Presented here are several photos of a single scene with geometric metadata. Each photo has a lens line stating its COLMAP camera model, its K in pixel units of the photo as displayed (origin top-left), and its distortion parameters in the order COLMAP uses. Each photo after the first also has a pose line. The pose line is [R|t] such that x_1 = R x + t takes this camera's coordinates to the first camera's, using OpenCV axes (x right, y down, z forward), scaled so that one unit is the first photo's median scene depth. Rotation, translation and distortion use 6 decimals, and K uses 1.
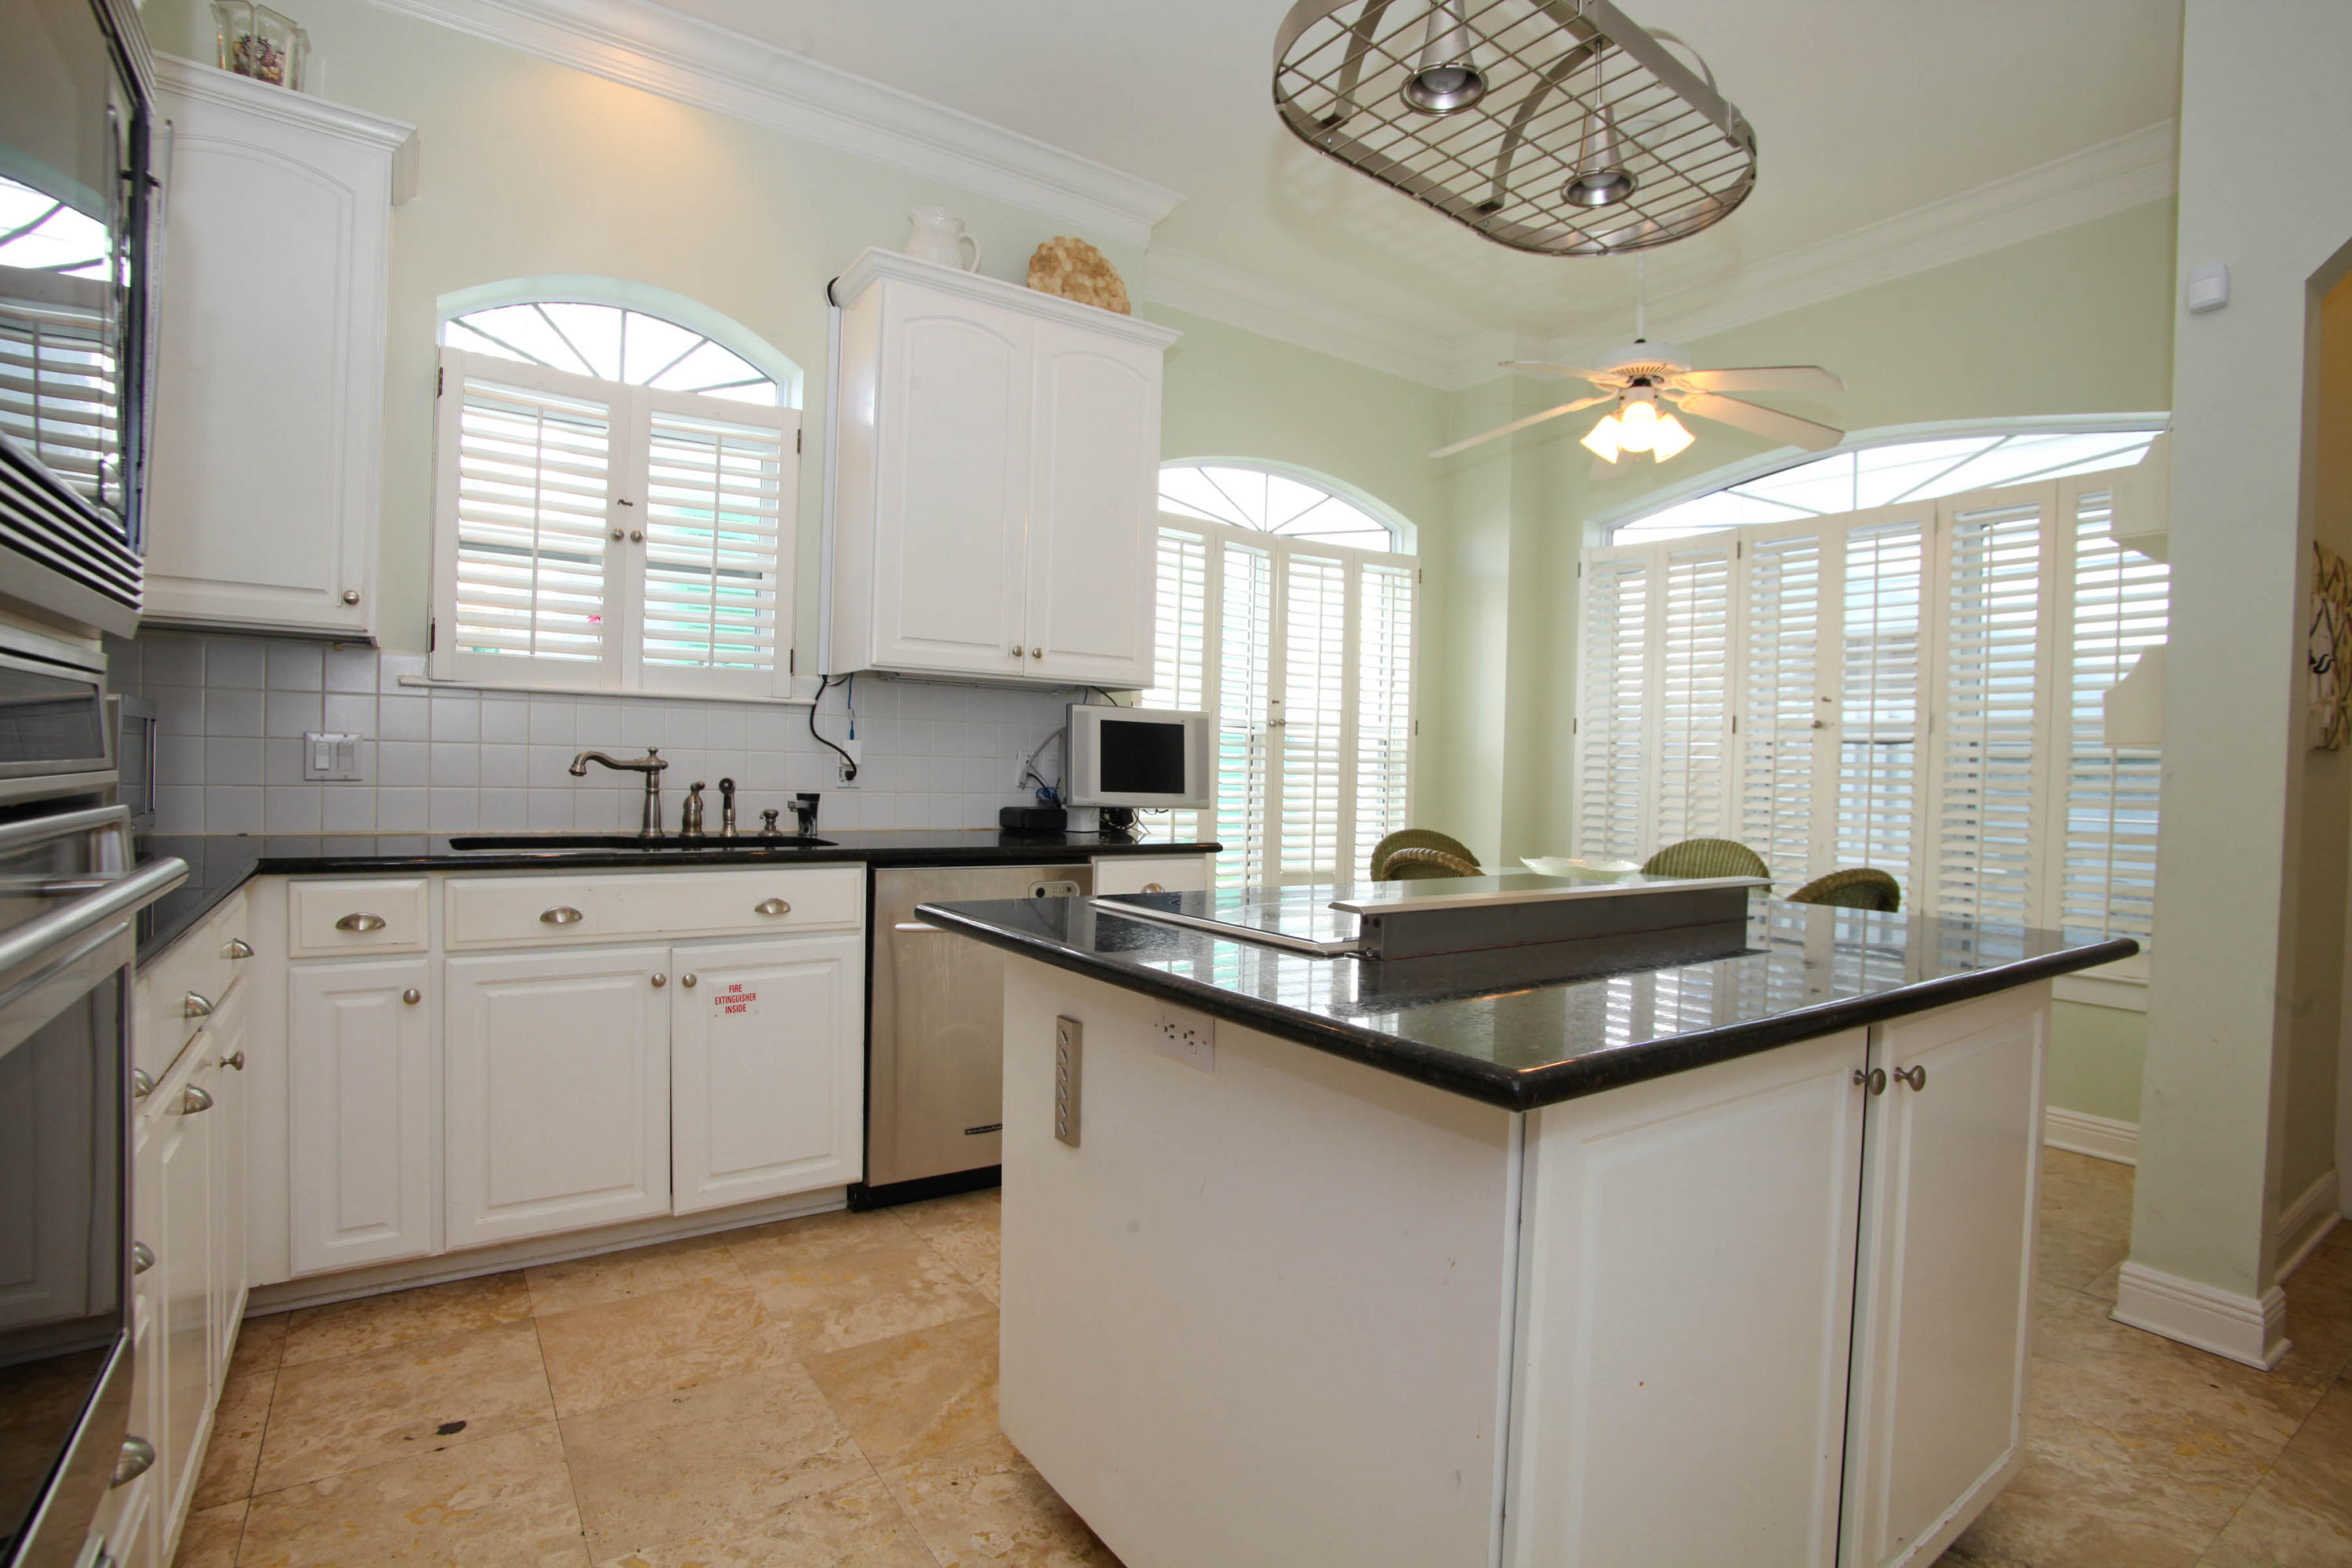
lens RADIAL K [[1169.6, 0, 1181.8], [0, 1169.6, 765.5], [0, 0, 1]] dist [-0.001620, 0.000023]
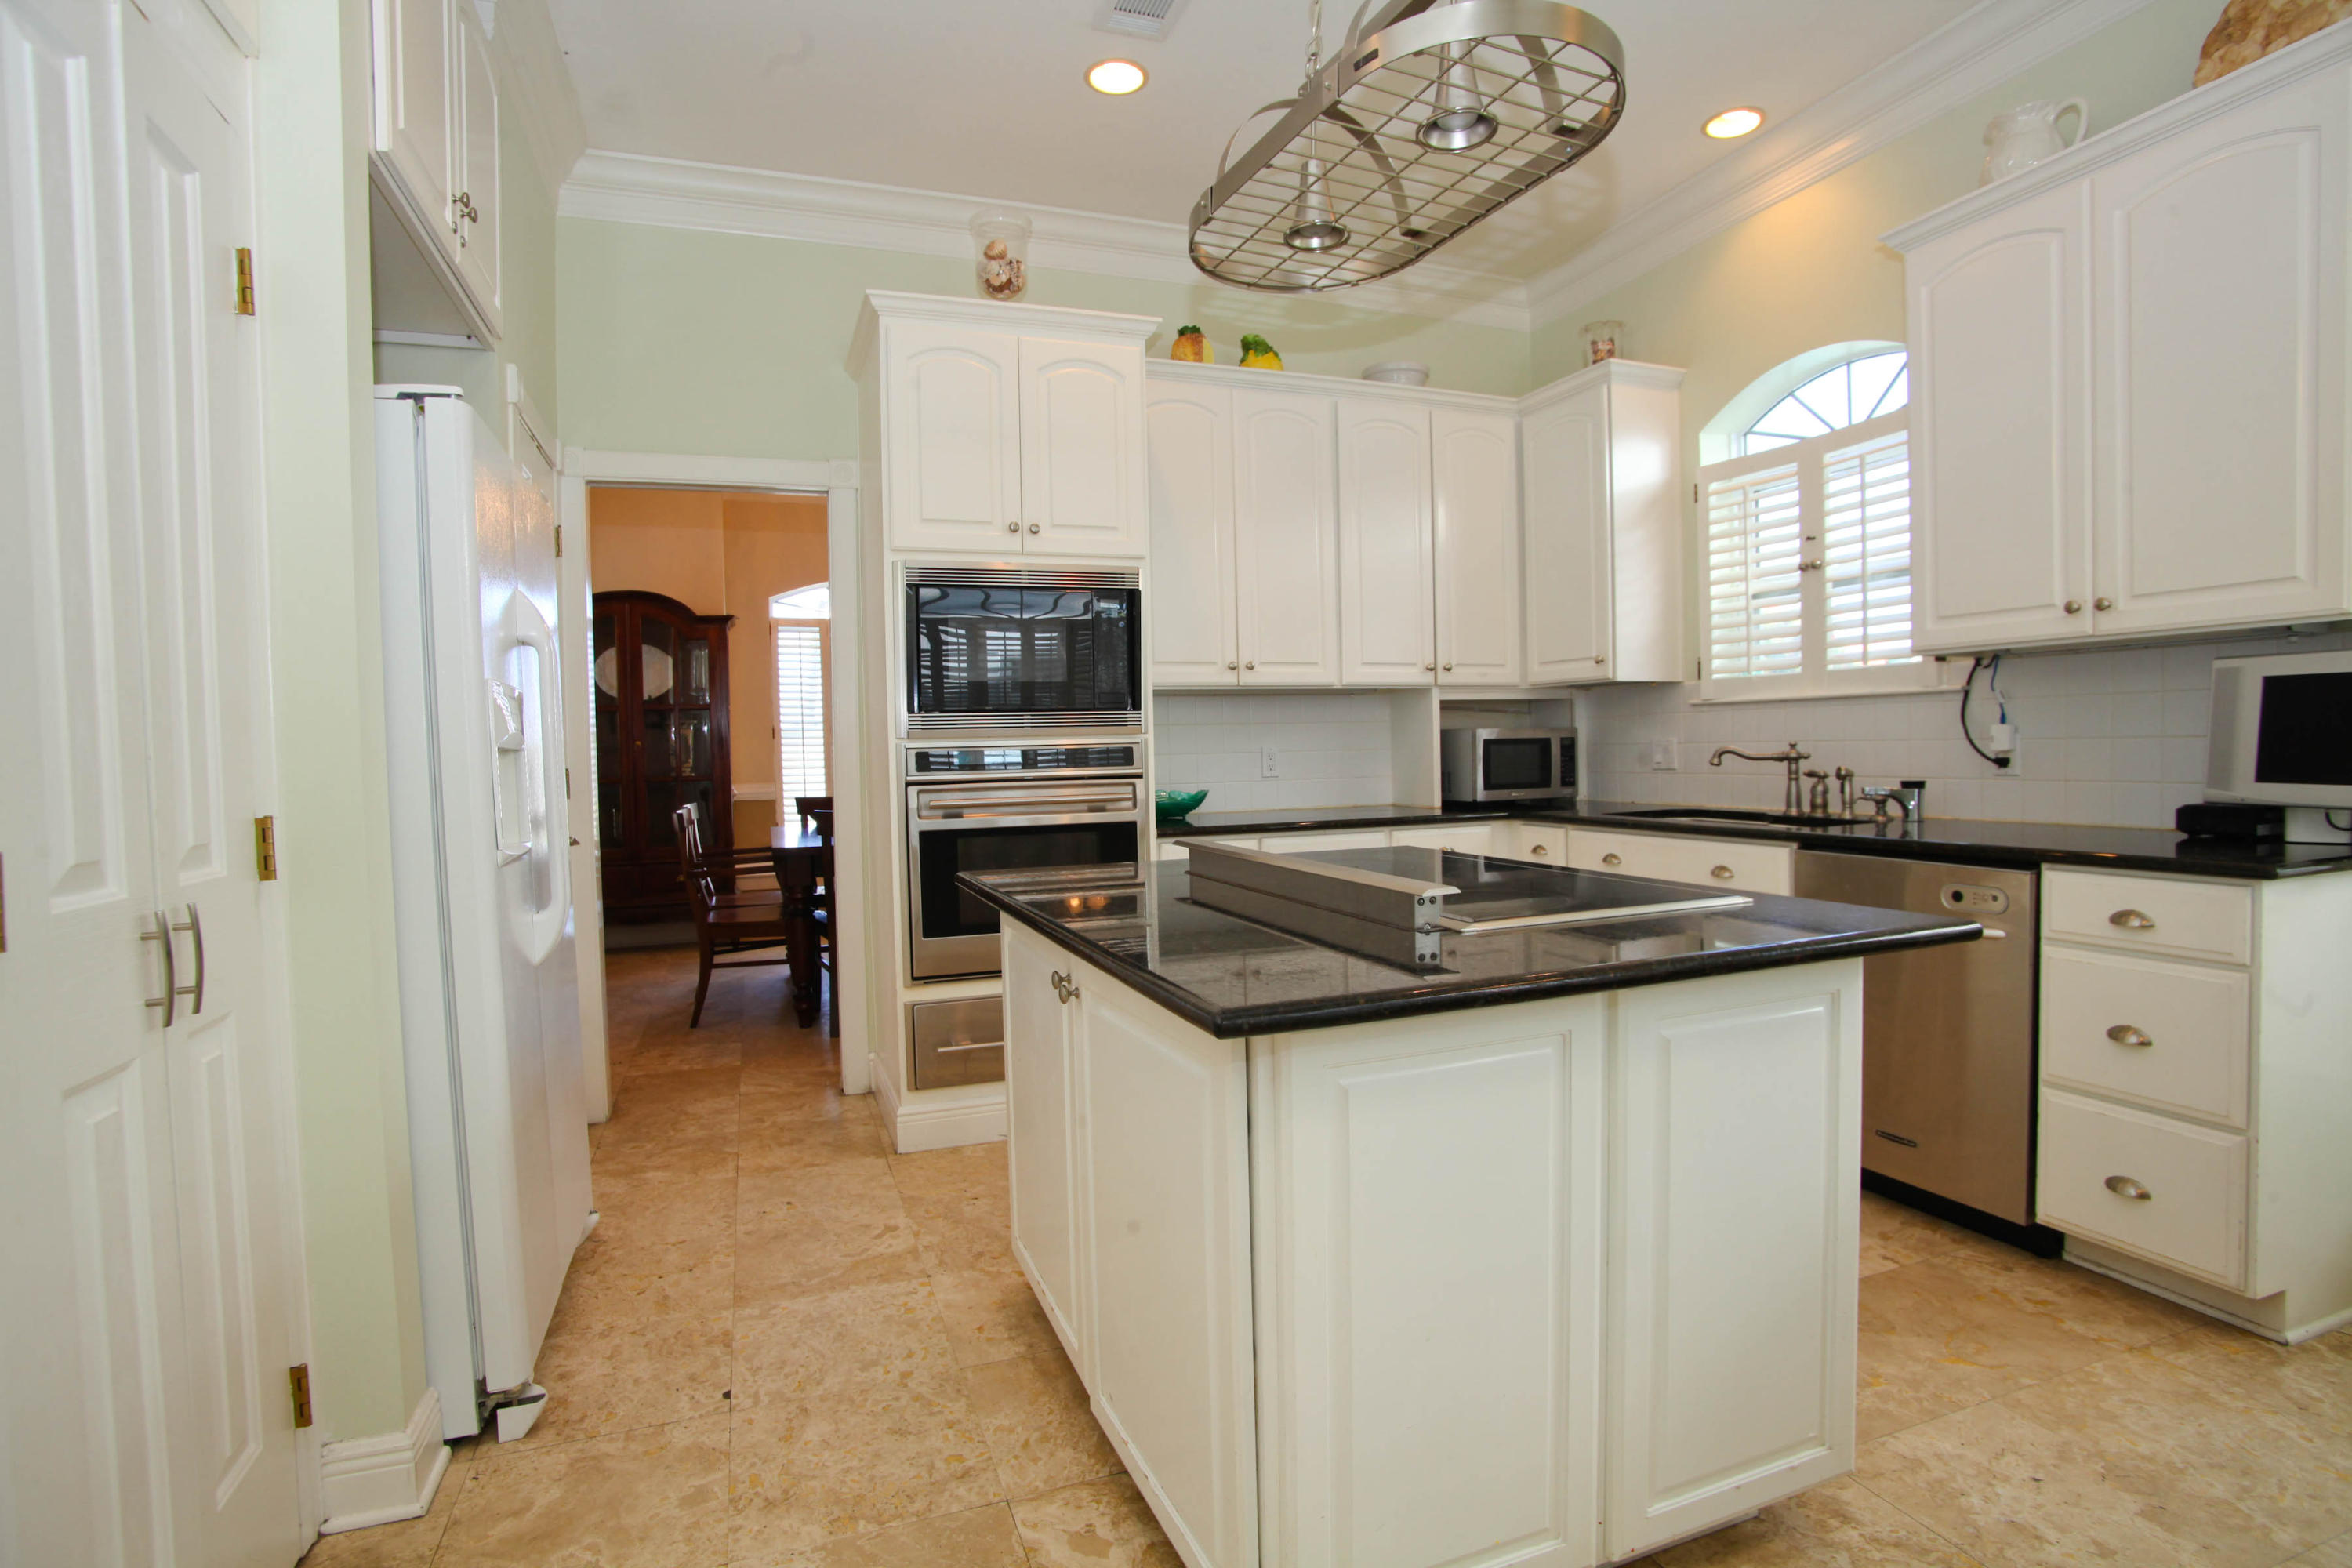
lens RADIAL K [[1169.6, 0, 1181.8], [0, 1169.6, 765.5], [0, 0, 1]] dist [-0.001620, 0.000023]
pose [[-0.229558, -0.003217, -0.973290, 0.842128], [0.020506, 0.999757, -0.008141, 0.006000], [0.973079, -0.021828, -0.229436, 0.641035]]
